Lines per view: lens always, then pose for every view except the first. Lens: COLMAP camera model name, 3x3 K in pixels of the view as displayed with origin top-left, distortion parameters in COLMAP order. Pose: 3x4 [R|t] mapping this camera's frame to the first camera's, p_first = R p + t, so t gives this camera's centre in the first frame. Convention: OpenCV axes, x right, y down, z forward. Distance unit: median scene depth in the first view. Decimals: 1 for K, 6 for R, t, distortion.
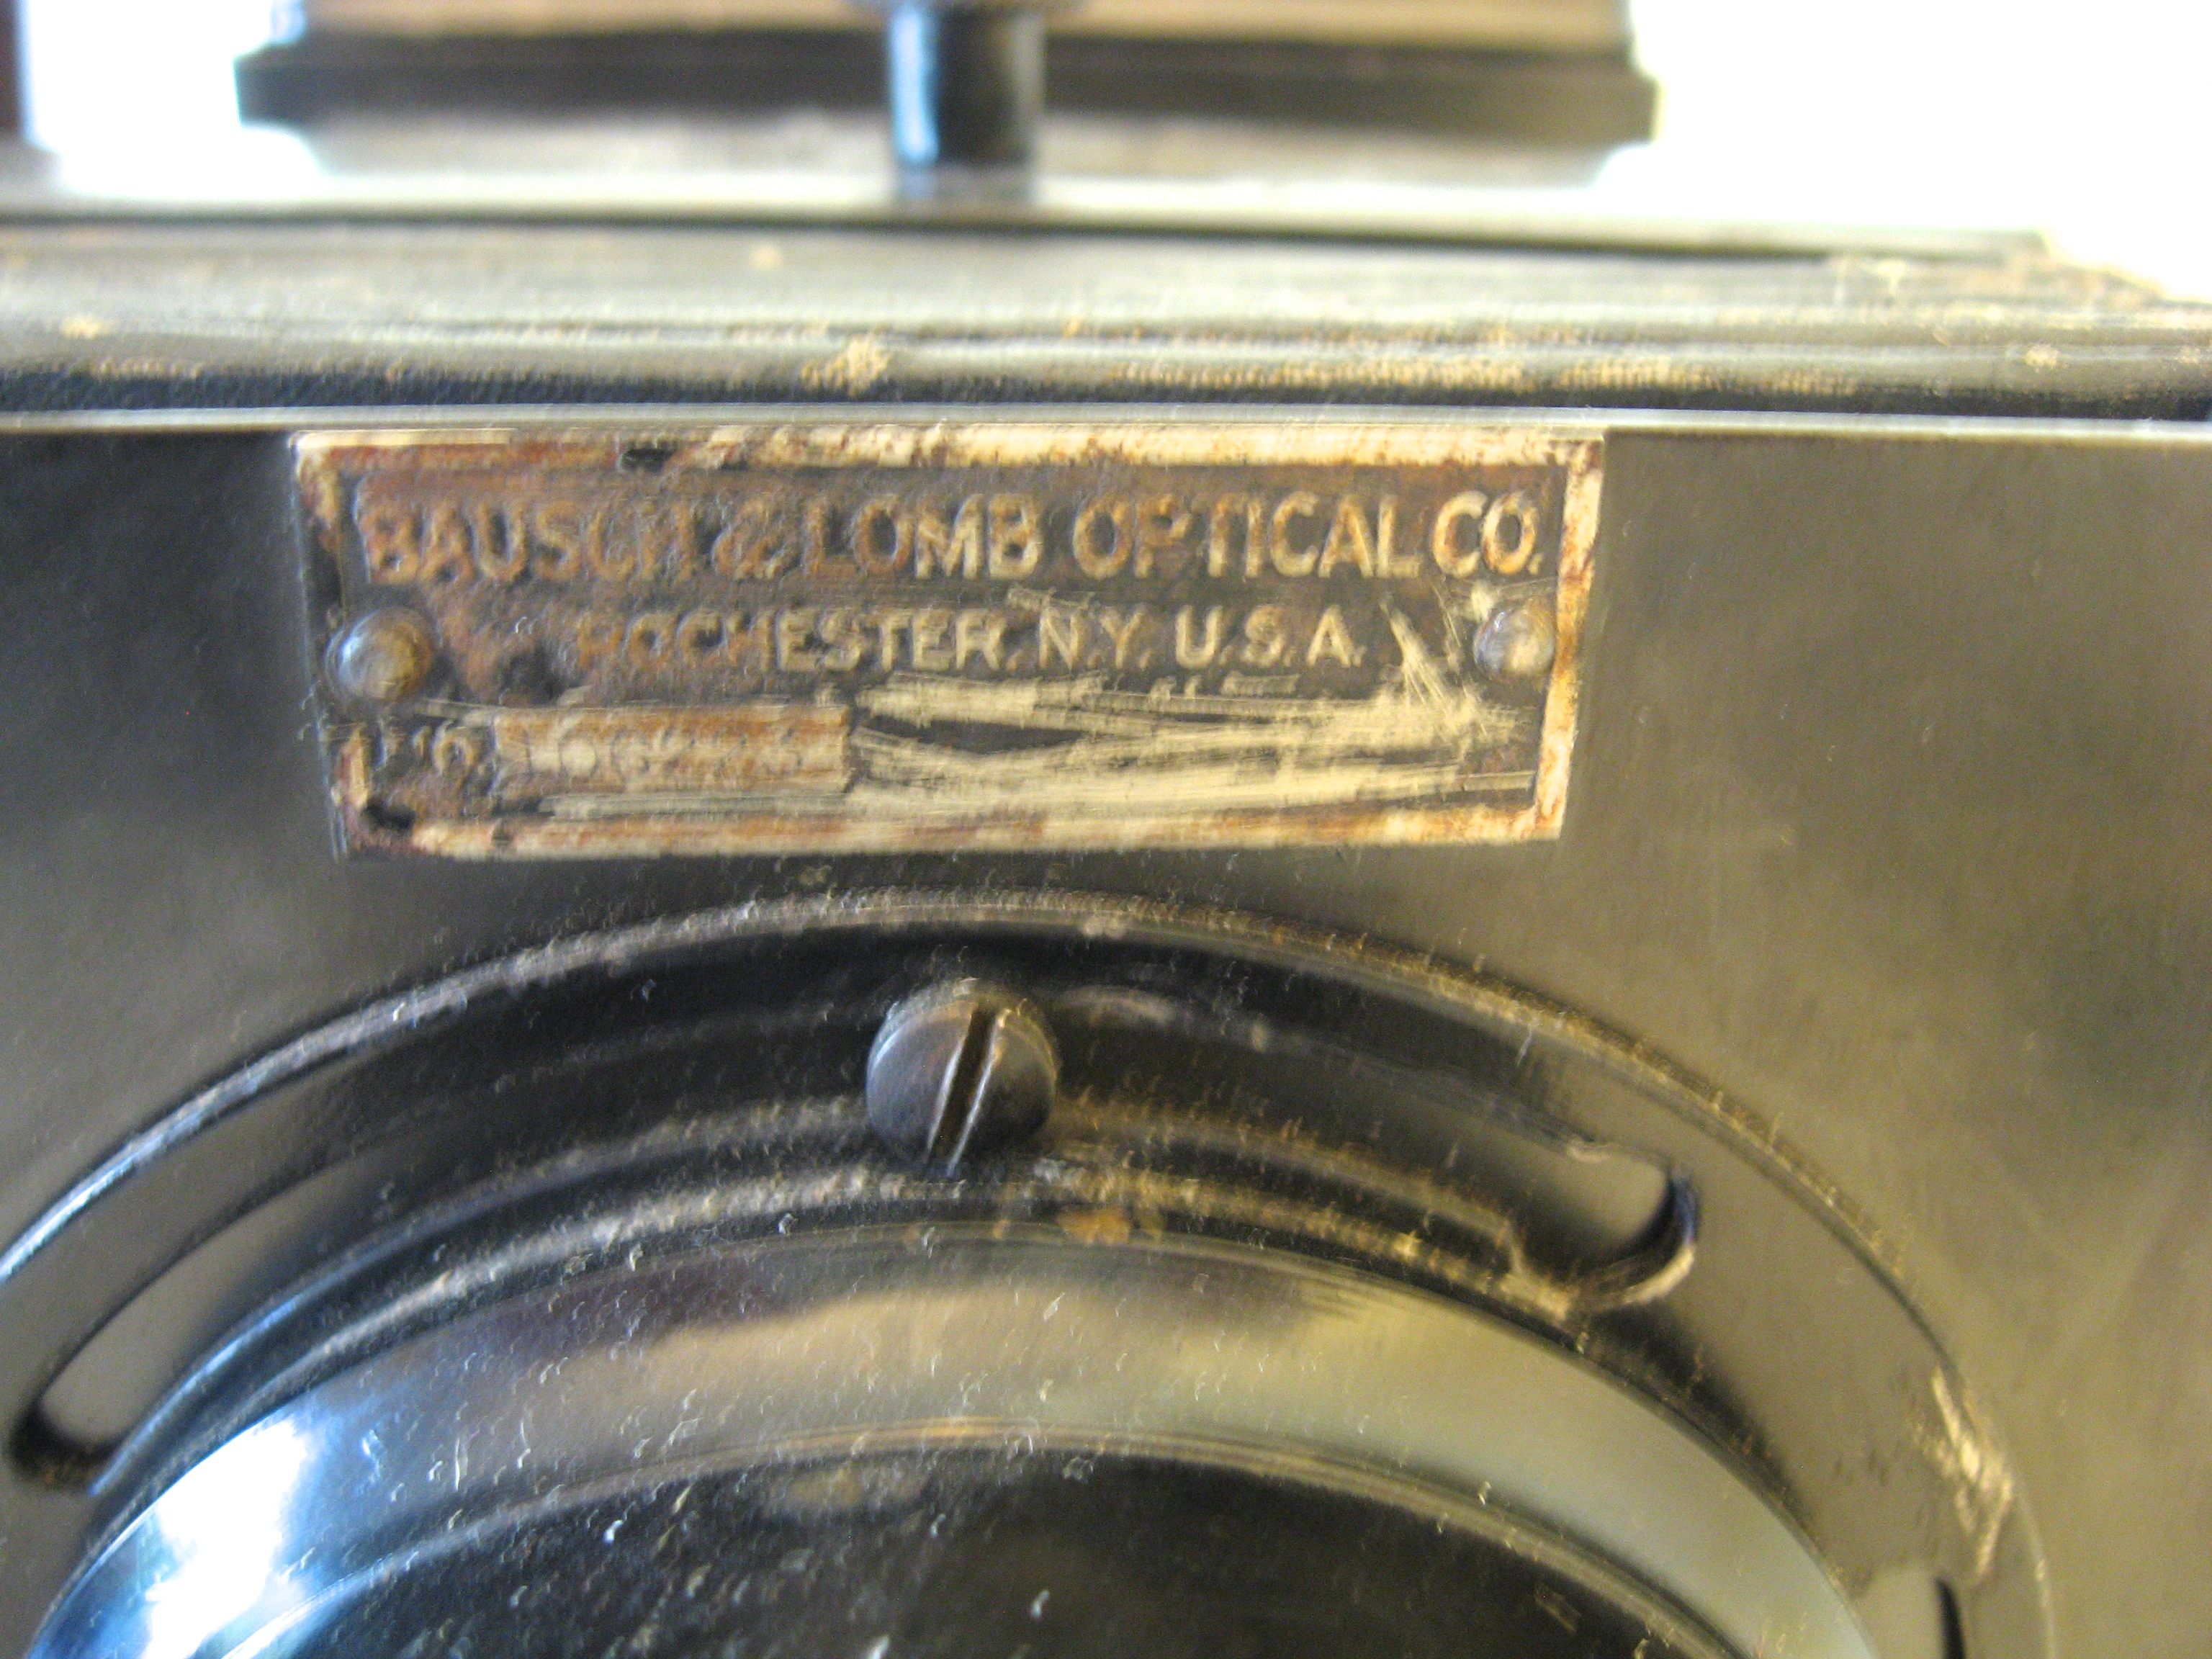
lens RADIAL K [[2263.8, 0, 1105.7], [0, 2263.8, 842.0], [0, 0, 1]] dist [-0.126975, 0.000000]
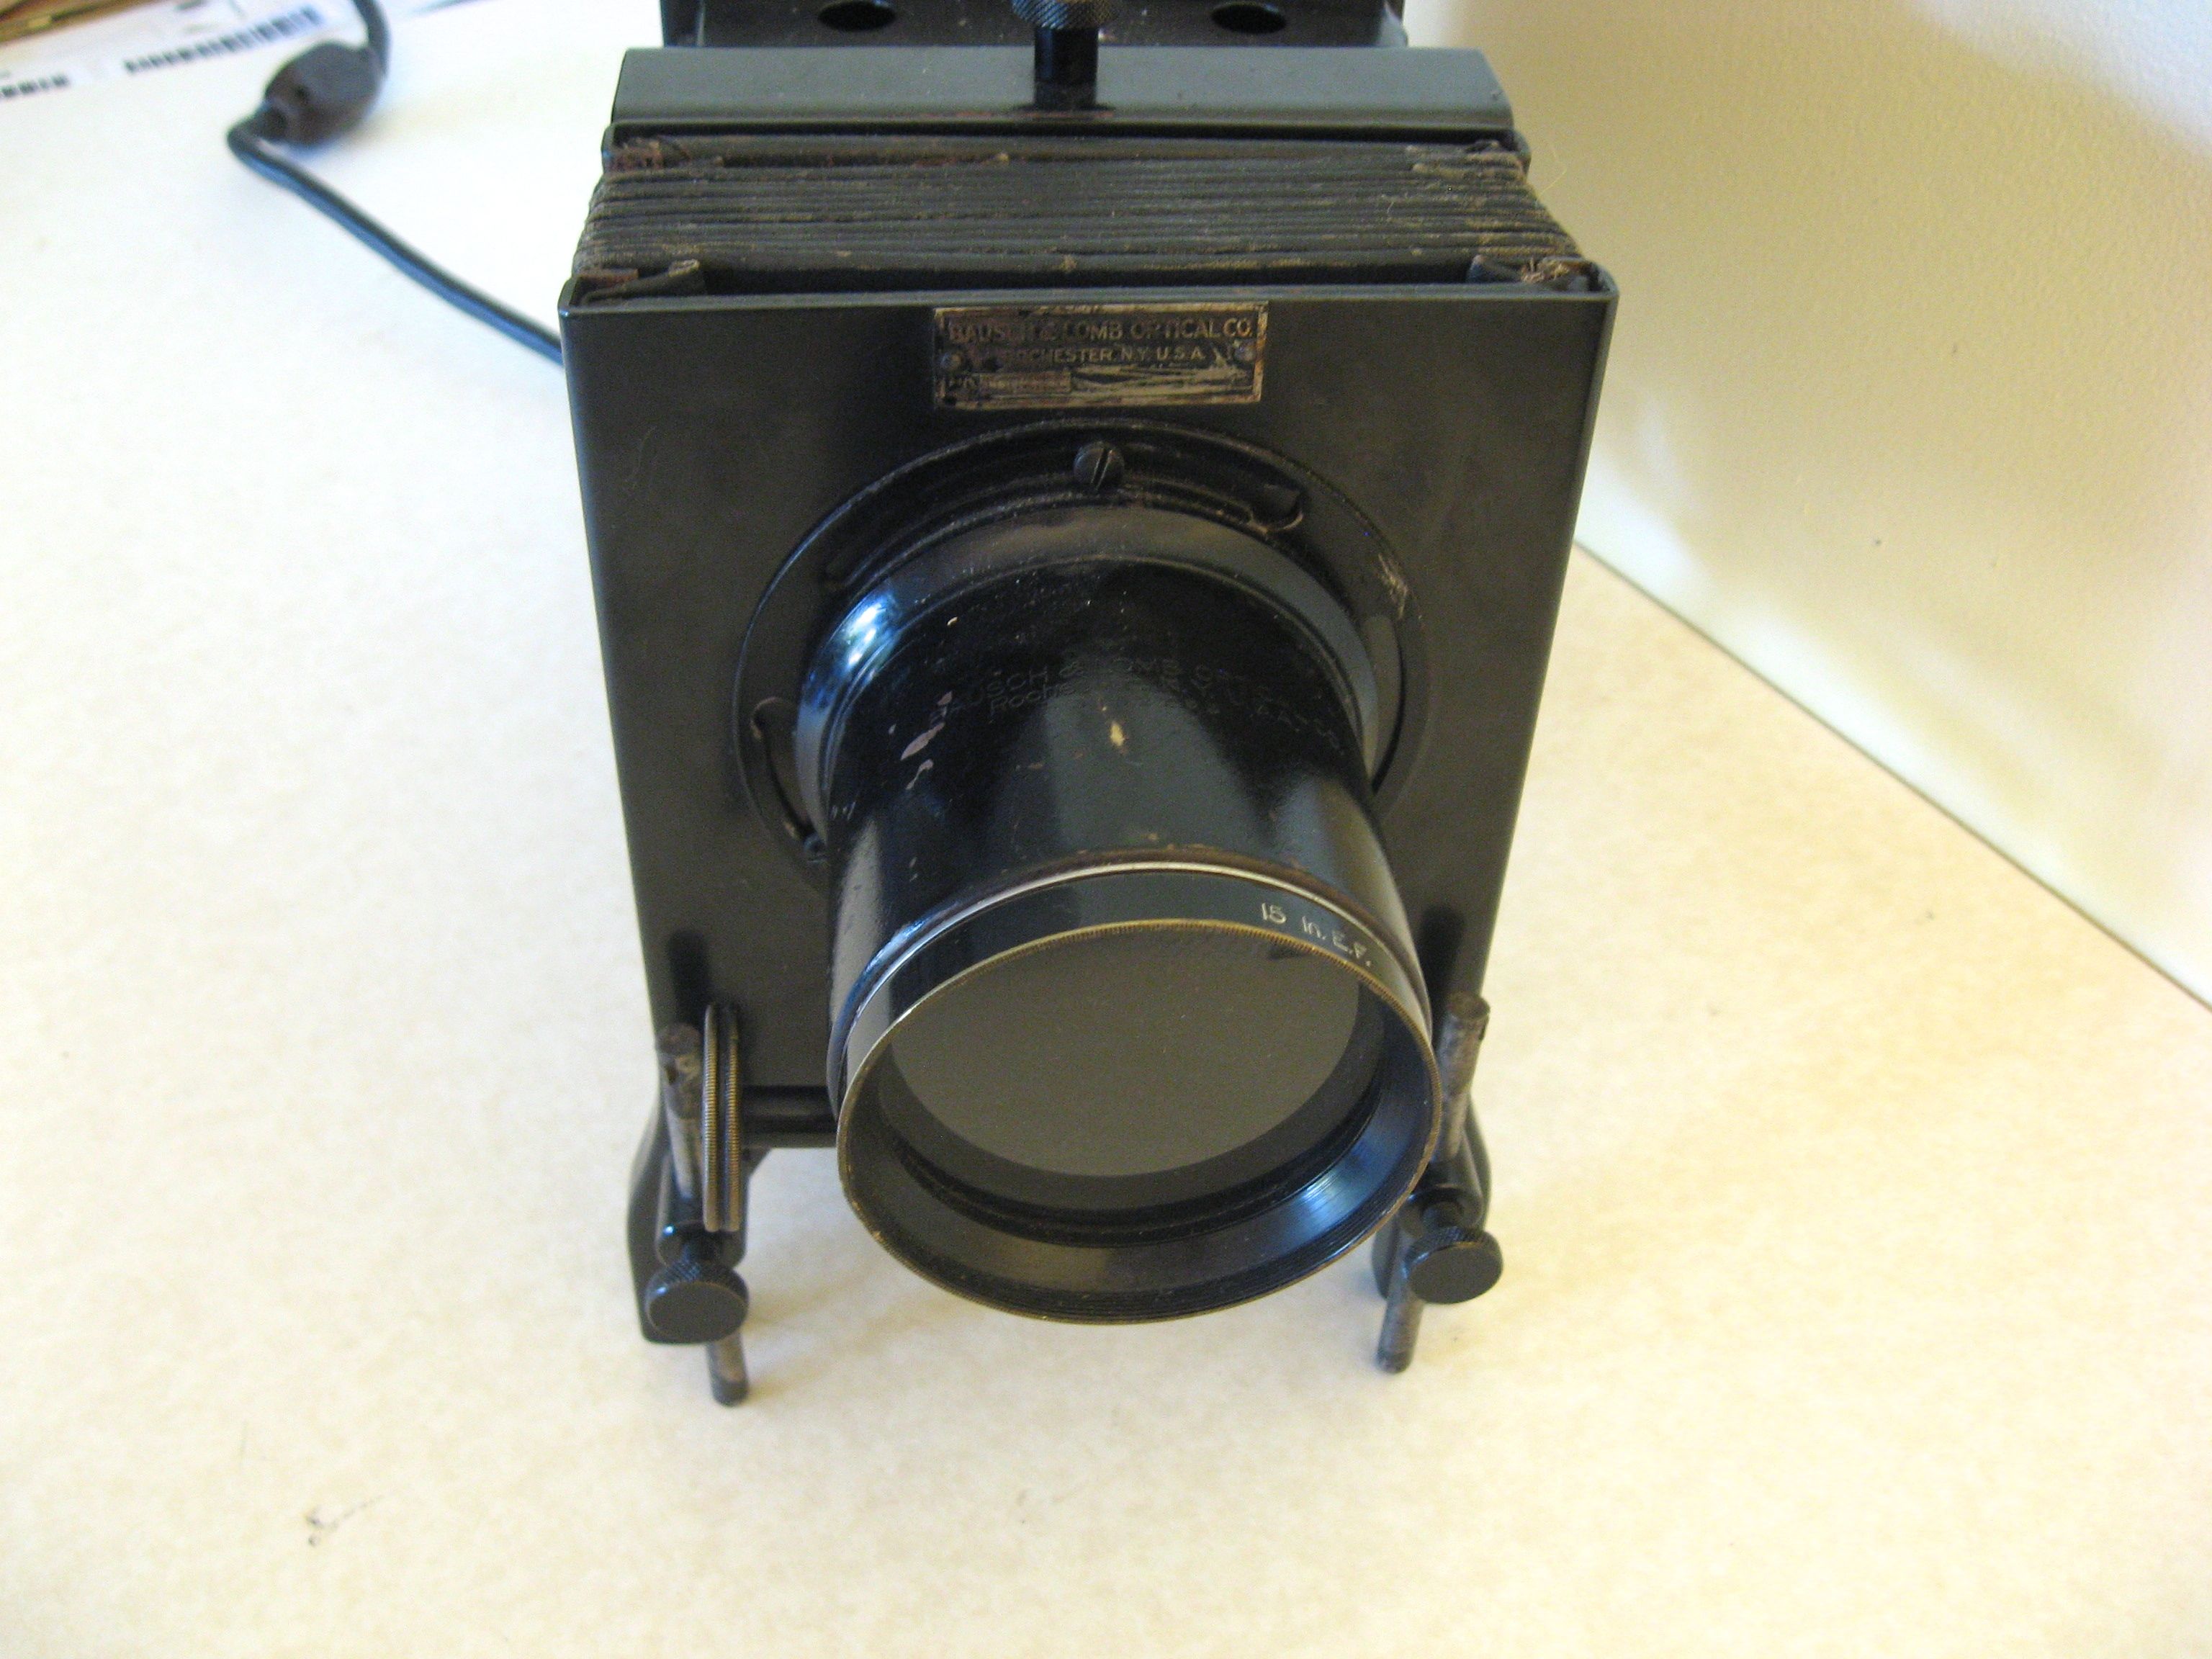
lens RADIAL K [[2263.8, 0, 1114.8], [0, 2263.8, 832.1], [0, 0, 1]] dist [-0.126975, 0.000000]
pose [[0.999690, -0.006715, 0.023963, -0.135809], [-0.000544, 0.956783, 0.290804, -0.418551], [-0.024881, -0.290727, 0.956483, -2.856074]]
